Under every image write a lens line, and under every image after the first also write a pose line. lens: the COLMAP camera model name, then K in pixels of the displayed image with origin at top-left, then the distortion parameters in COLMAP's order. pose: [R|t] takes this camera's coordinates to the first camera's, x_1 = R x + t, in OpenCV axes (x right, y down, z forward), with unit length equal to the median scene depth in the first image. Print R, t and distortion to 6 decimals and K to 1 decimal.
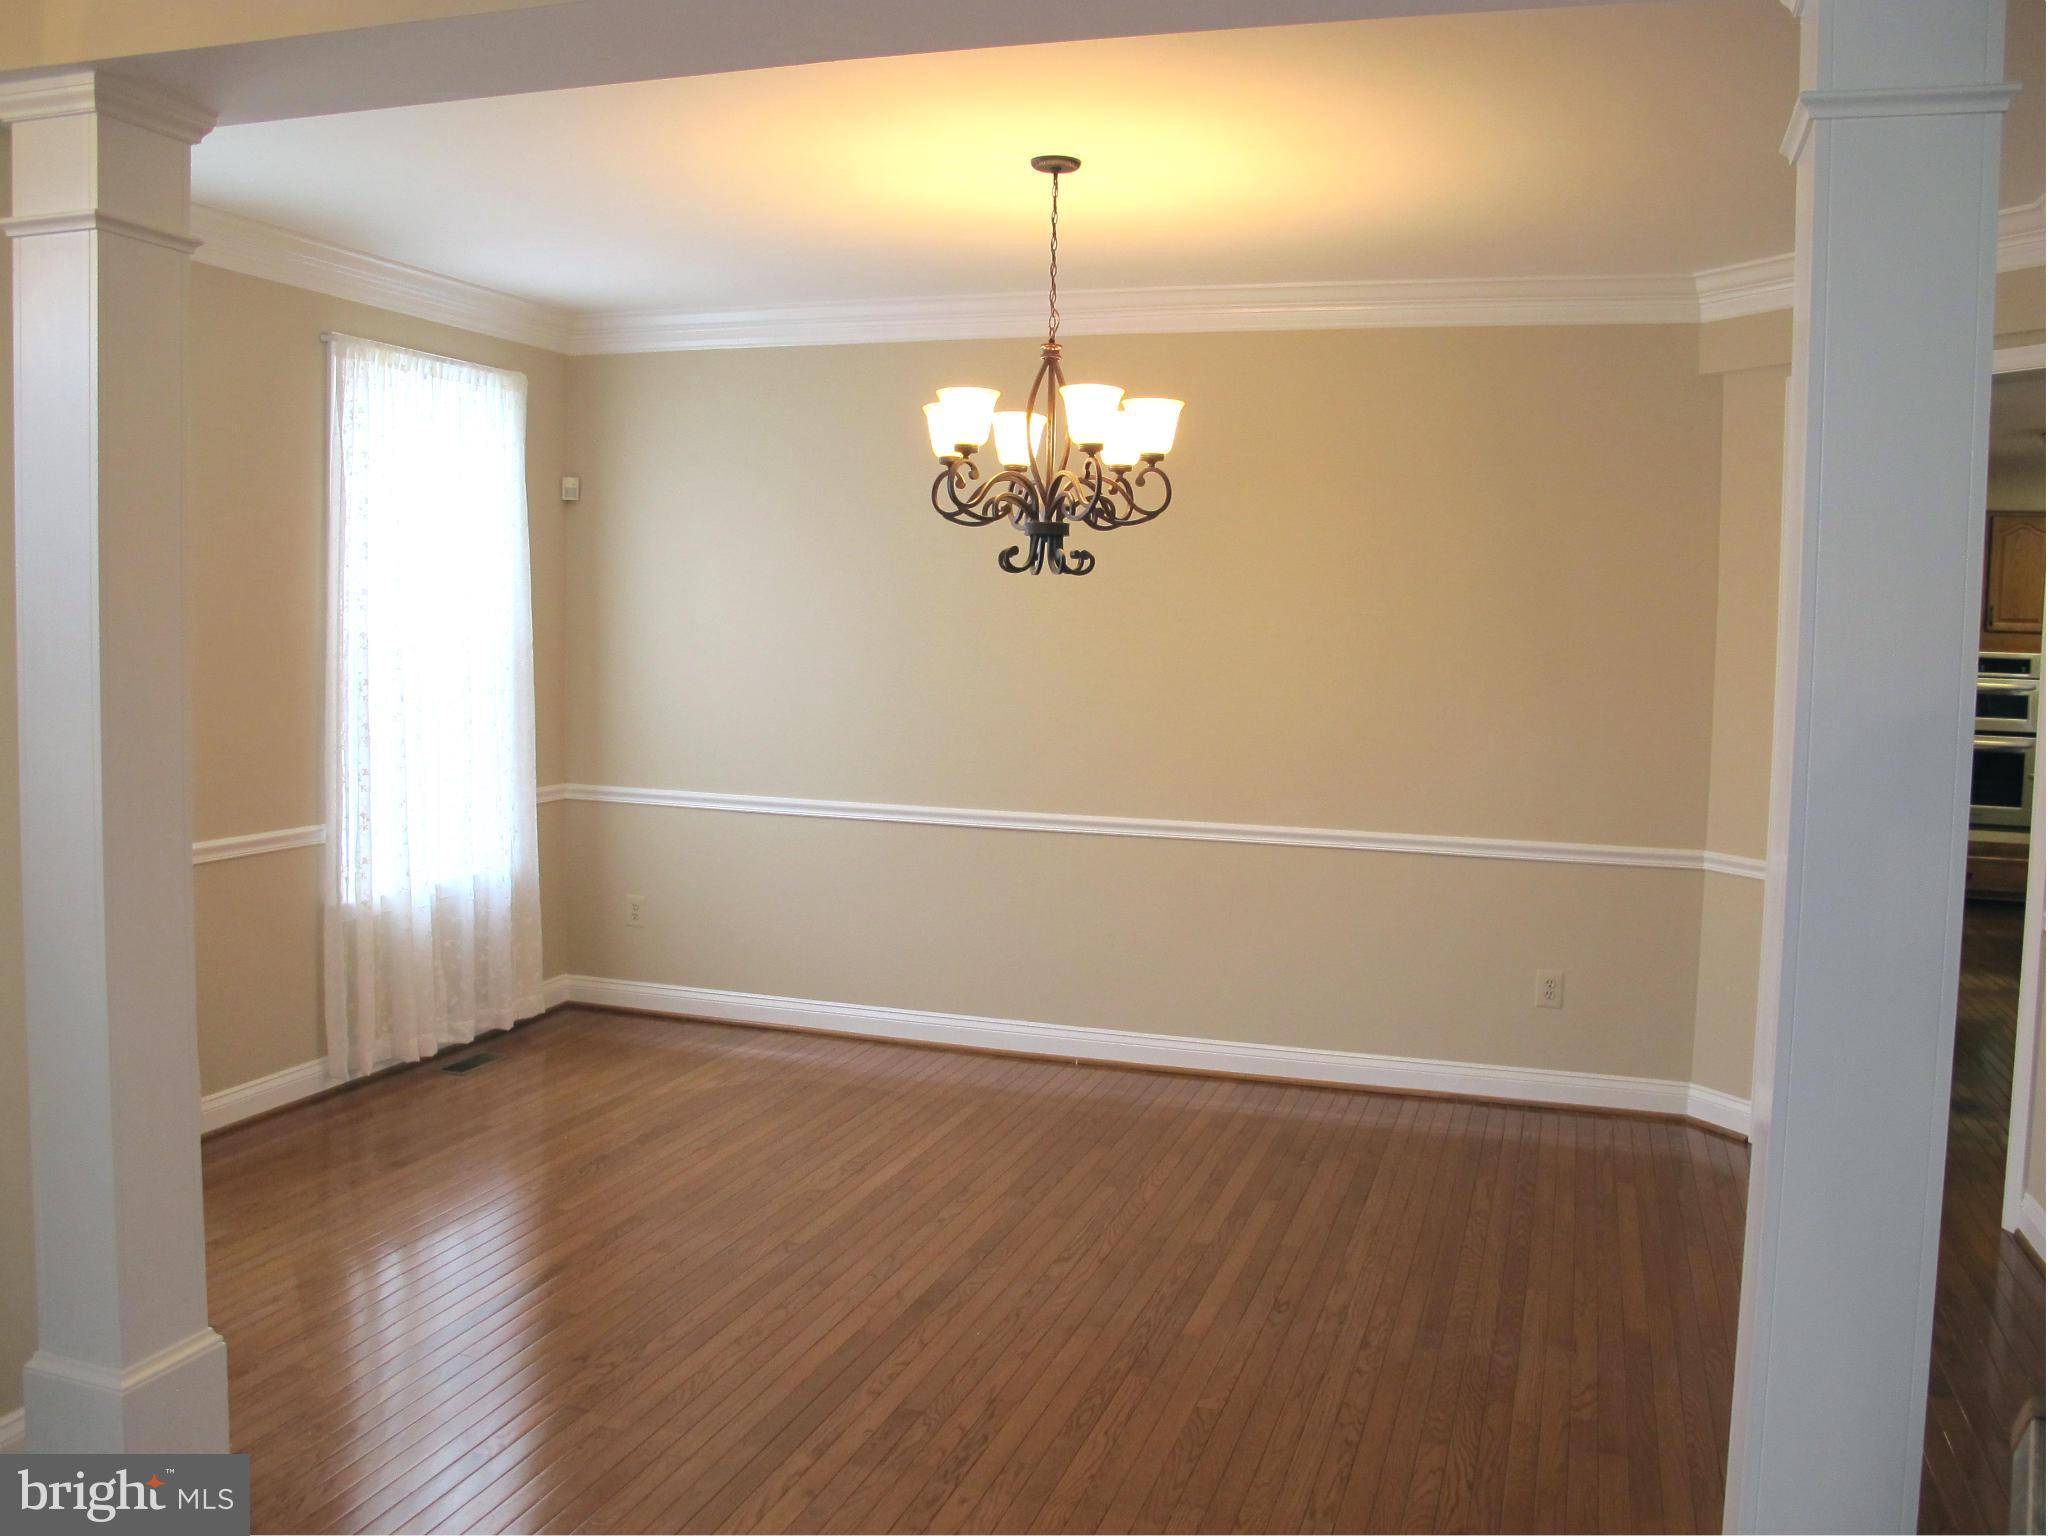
lens RADIAL K [[1719.7, 0, 1025.5], [0, 1719.7, 724.6], [0, 0, 1]] dist [-0.148282, 0.117738]
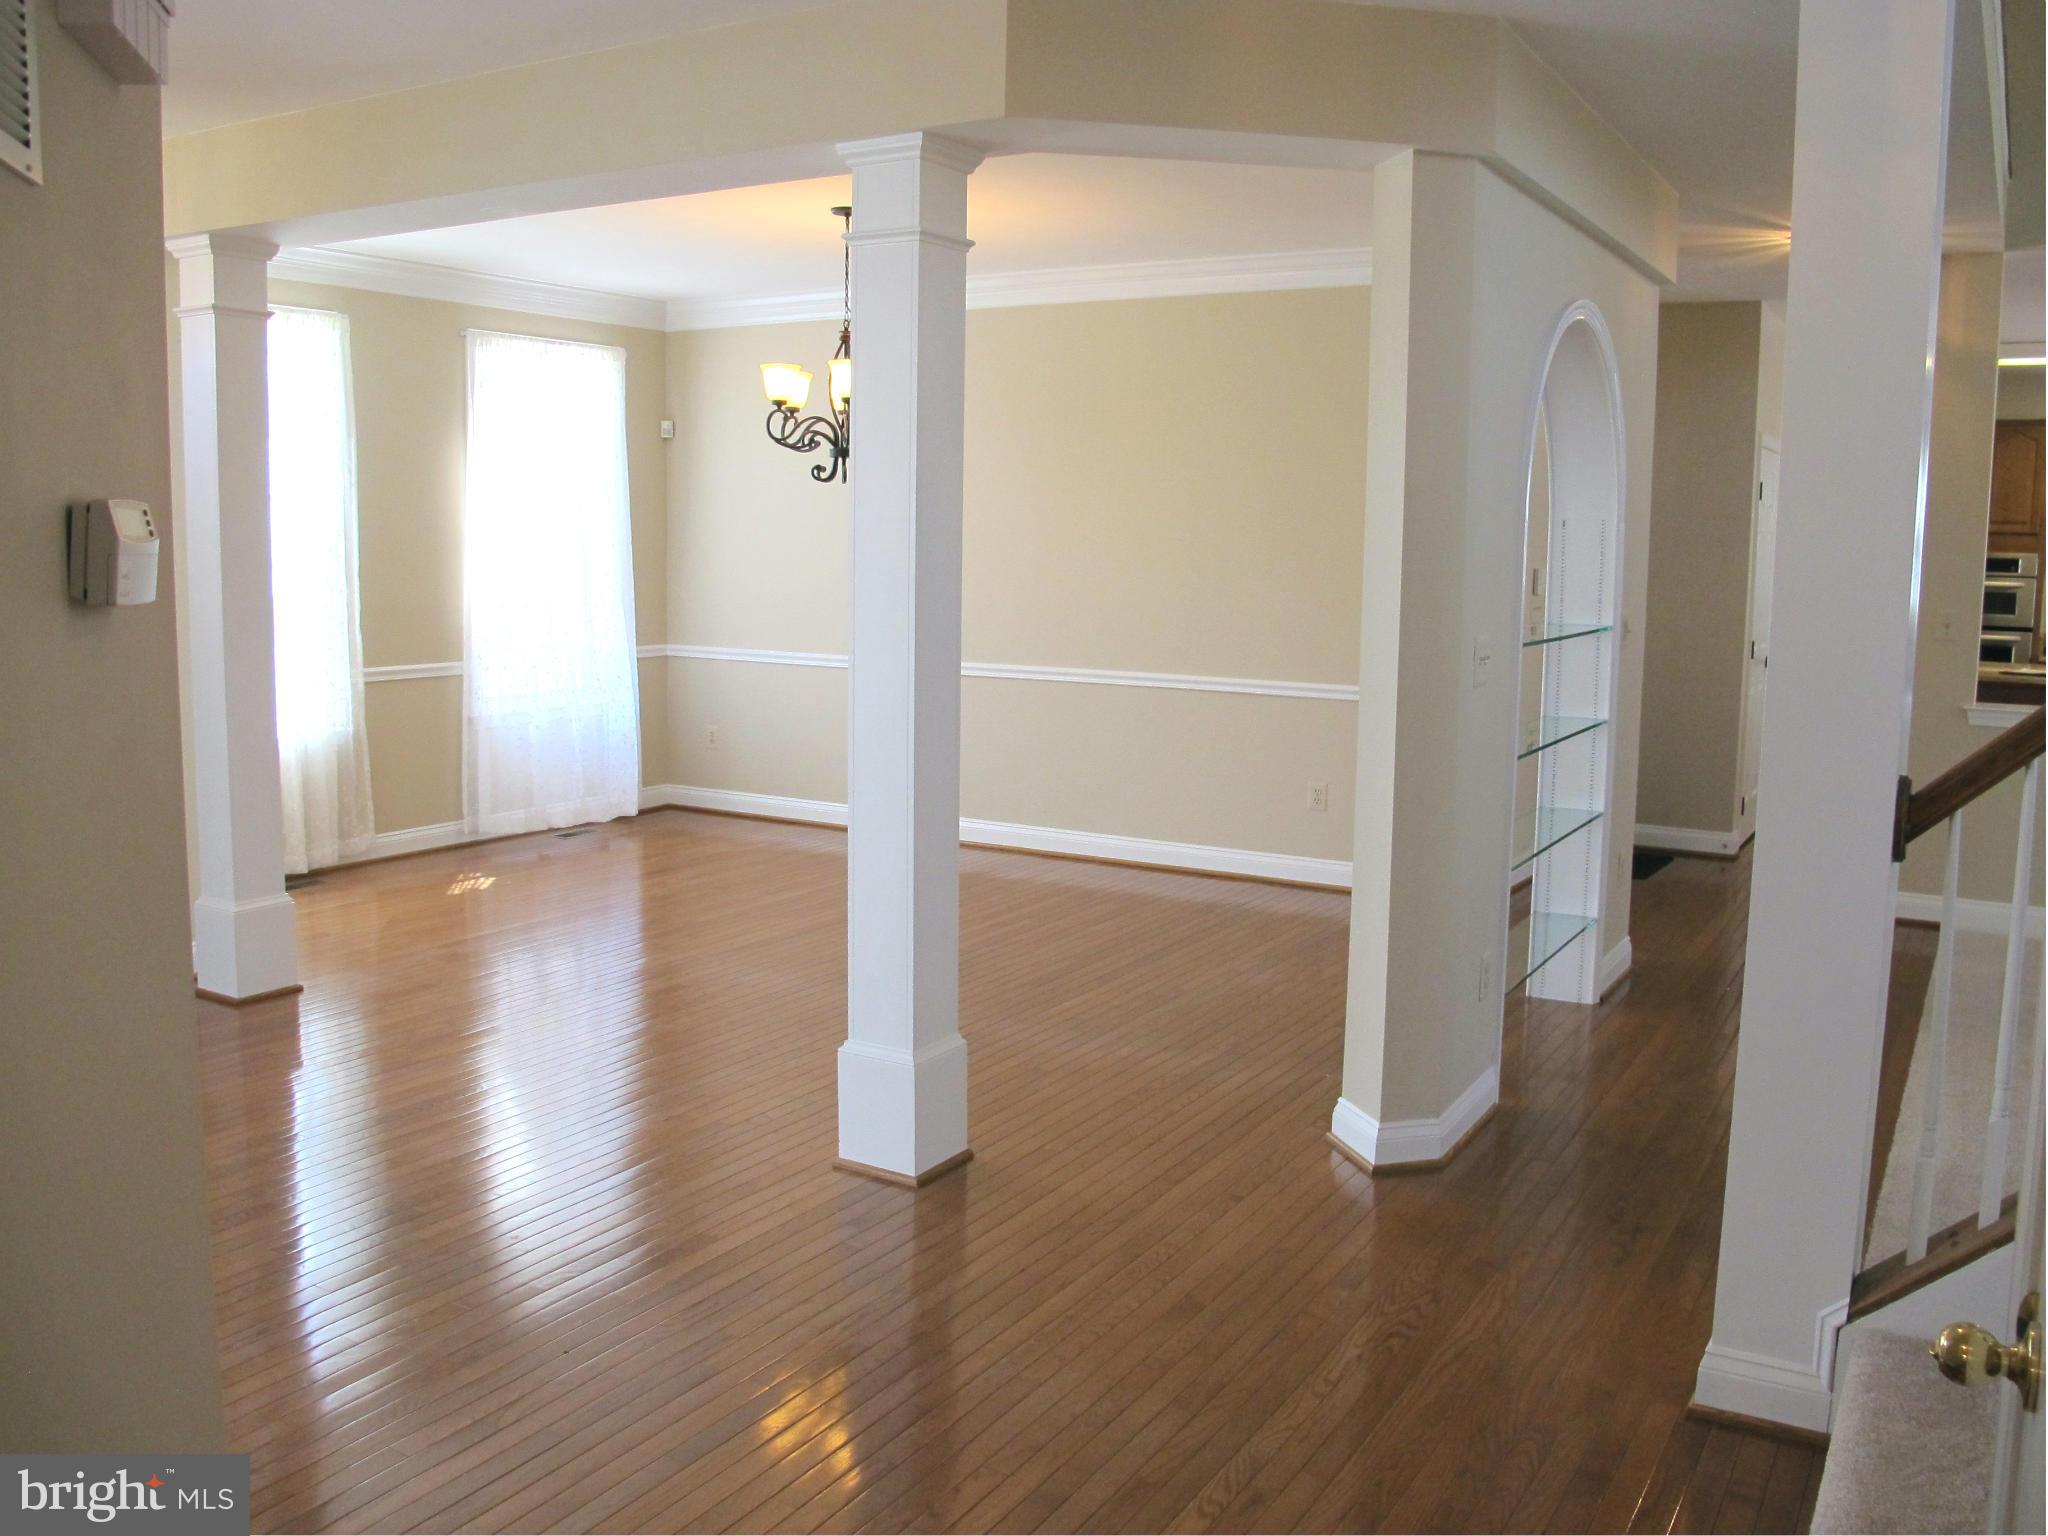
lens RADIAL K [[1719.7, 0, 1025.5], [0, 1719.7, 724.6], [0, 0, 1]] dist [-0.148282, 0.117738]
pose [[0.975163, 0.015847, -0.220922, 0.436184], [-0.006491, 0.999053, 0.043011, 0.052045], [0.221394, -0.040509, 0.974343, -0.388447]]
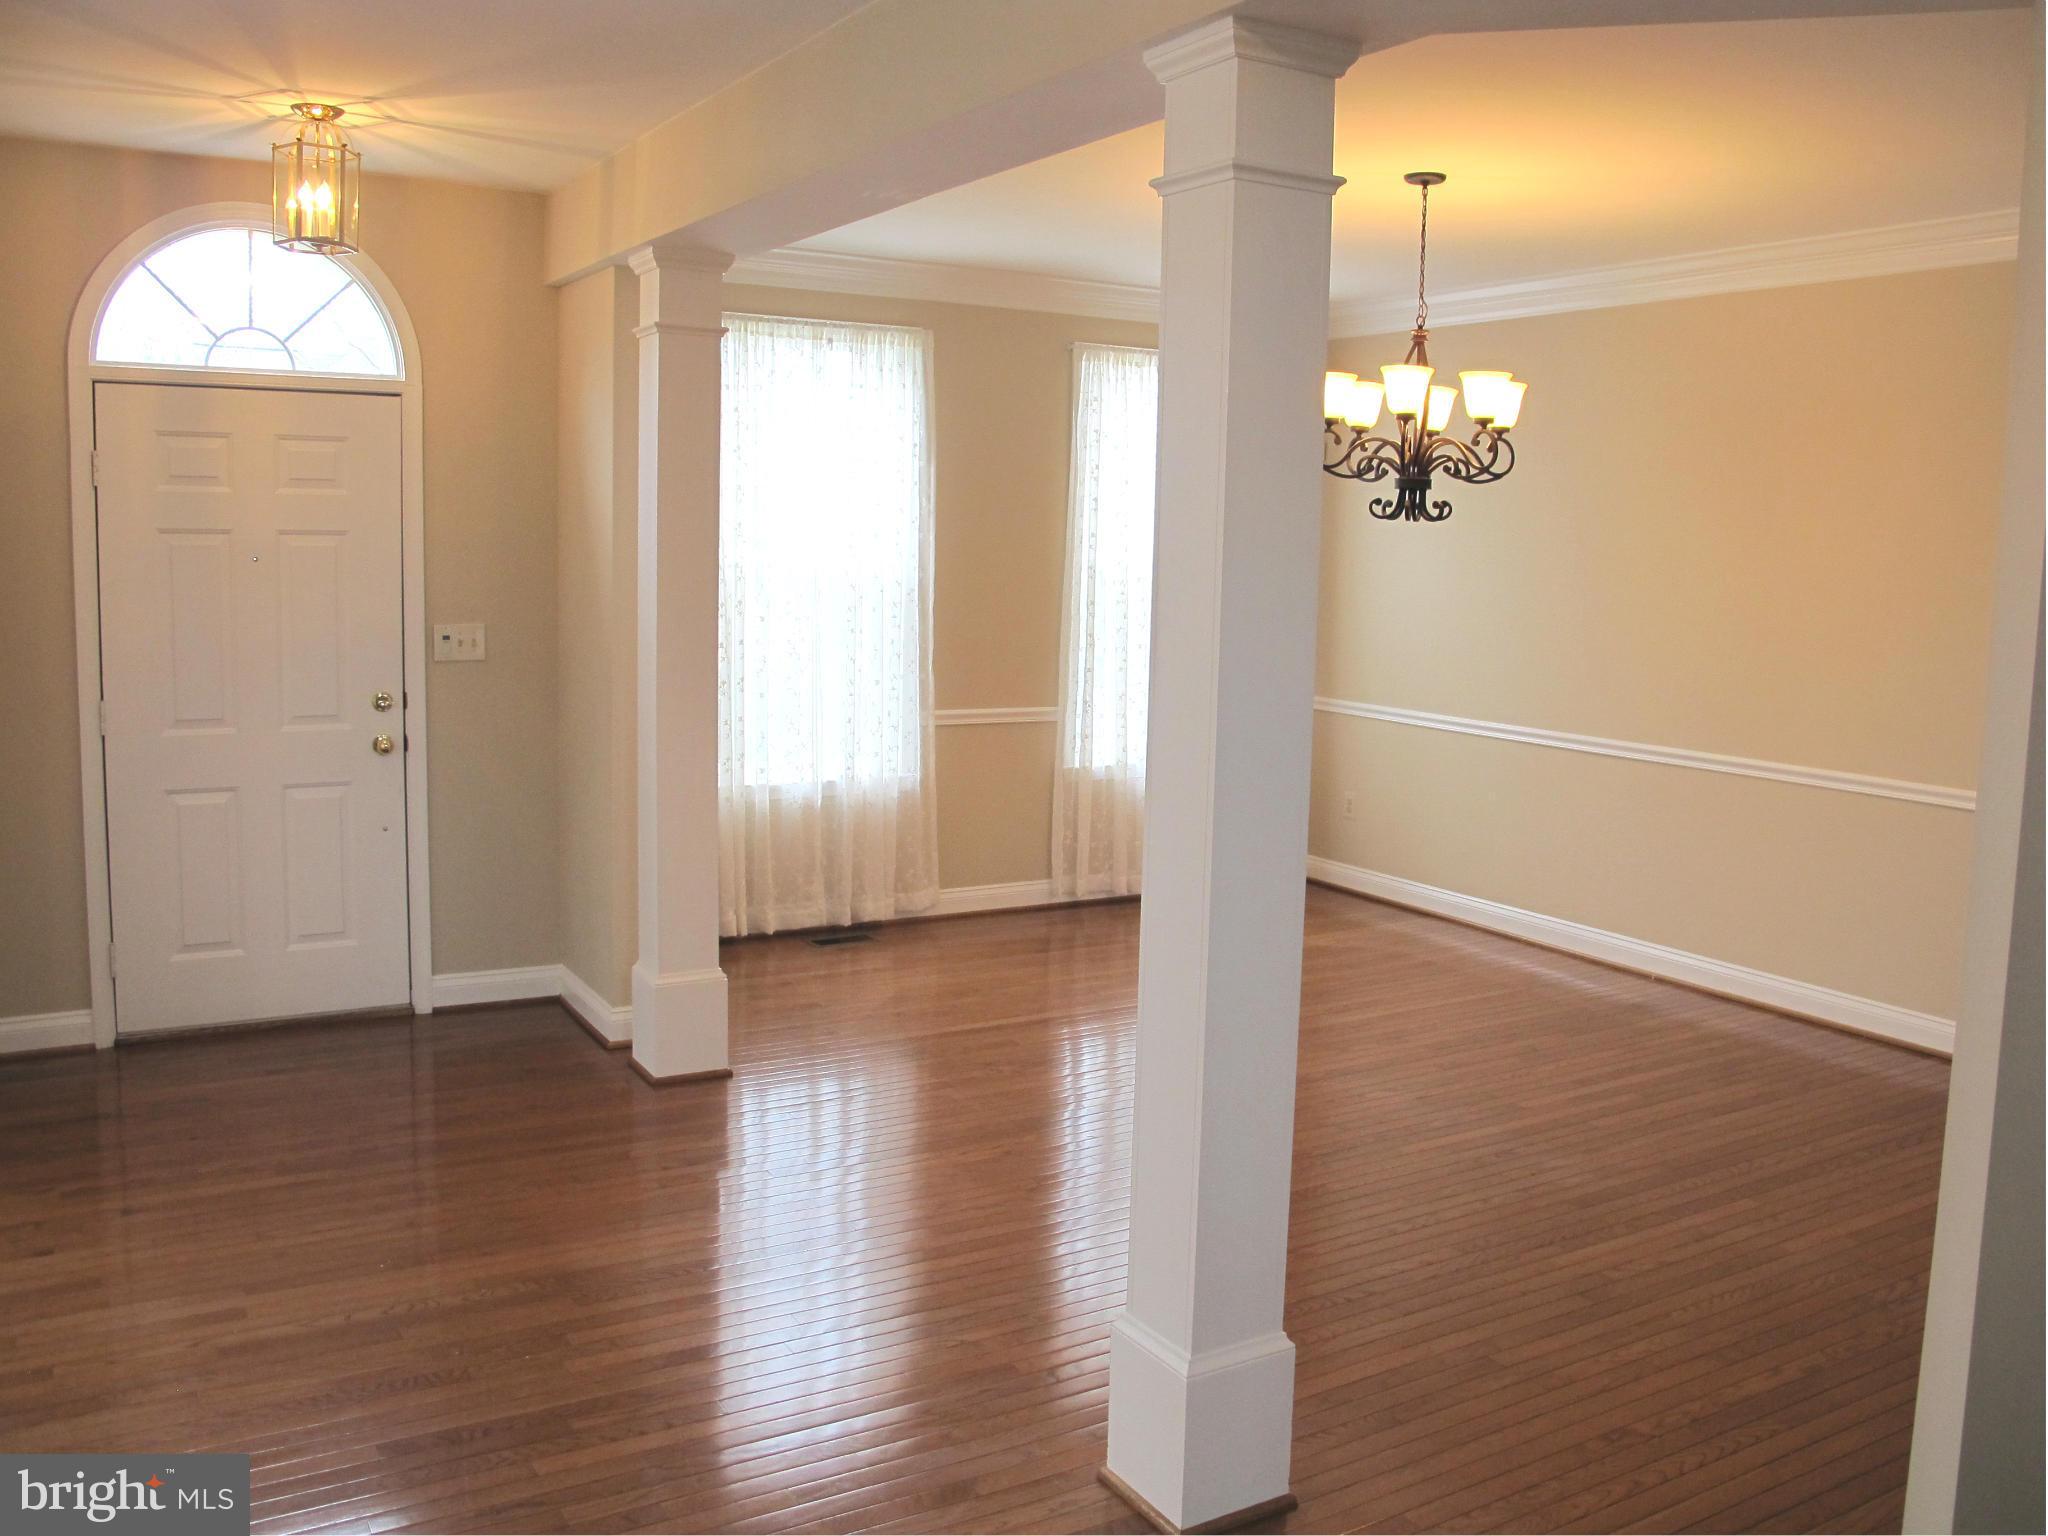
lens RADIAL K [[1719.7, 0, 1025.5], [0, 1719.7, 724.6], [0, 0, 1]] dist [-0.148282, 0.117738]
pose [[0.754640, 0.068131, -0.652593, 0.514897], [-0.050177, 0.997674, 0.046135, 0.011561], [0.654218, -0.002070, 0.756303, -0.072922]]
